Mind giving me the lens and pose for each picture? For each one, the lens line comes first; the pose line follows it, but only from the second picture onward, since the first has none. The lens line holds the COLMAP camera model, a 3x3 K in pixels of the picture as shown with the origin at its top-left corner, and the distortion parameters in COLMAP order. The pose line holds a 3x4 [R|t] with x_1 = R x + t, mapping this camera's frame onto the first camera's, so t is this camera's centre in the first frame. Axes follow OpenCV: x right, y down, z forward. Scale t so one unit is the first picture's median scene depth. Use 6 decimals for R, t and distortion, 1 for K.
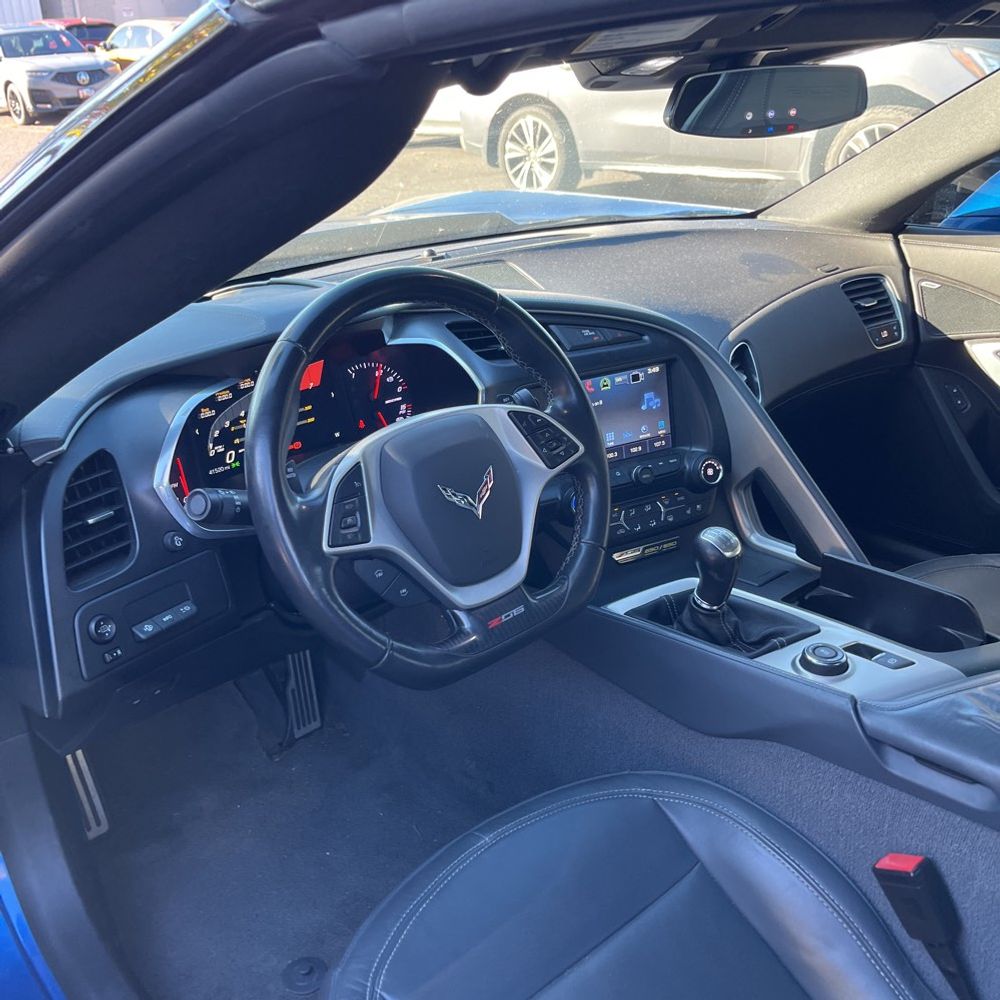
lens RADIAL K [[1029.7, 0, 494.0], [0, 1029.7, 502.9], [0, 0, 1]] dist [0.023844, 0.000000]
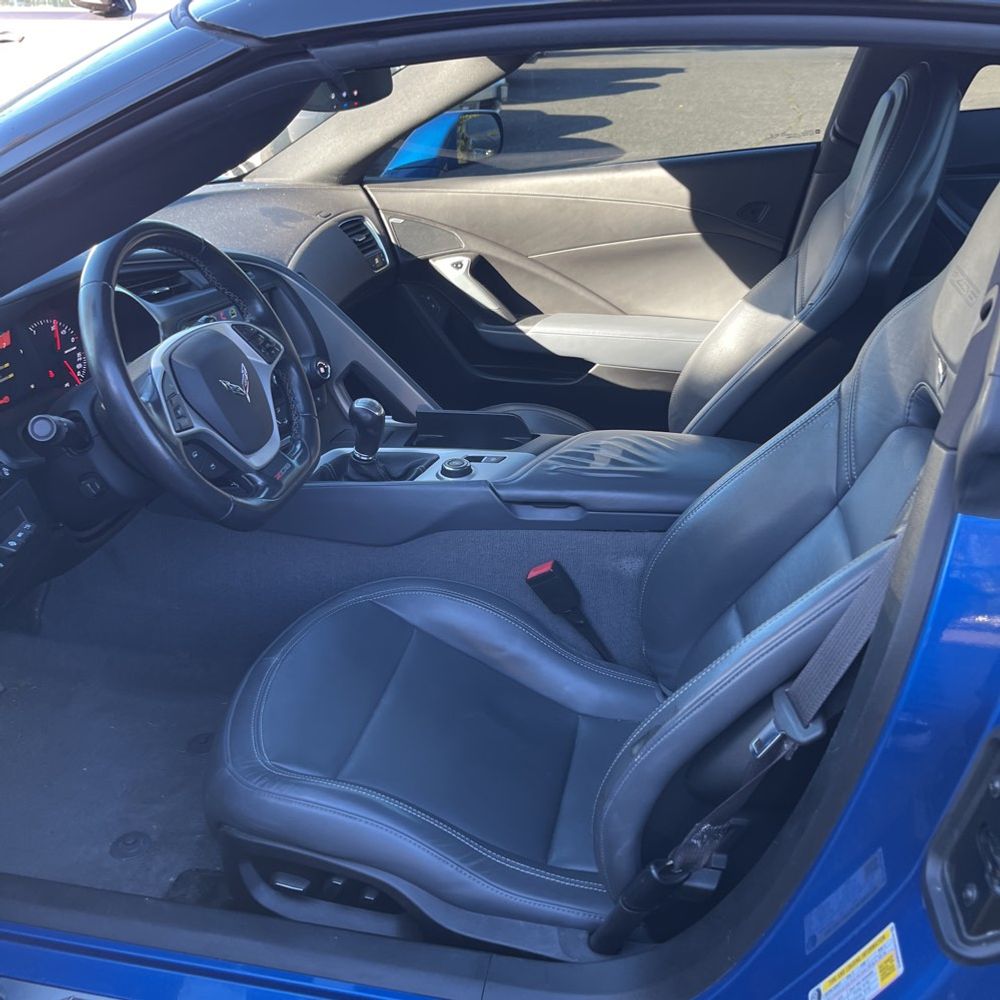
lens RADIAL K [[1026.8, 0, 501.3], [0, 1026.8, 515.5], [0, 0, 1]] dist [0.018863, 0.000000]
pose [[0.797822, -0.245562, 0.550617, -0.380442], [0.227578, 0.968390, 0.102127, 0.068909], [-0.558290, 0.043829, 0.828487, -0.207767]]
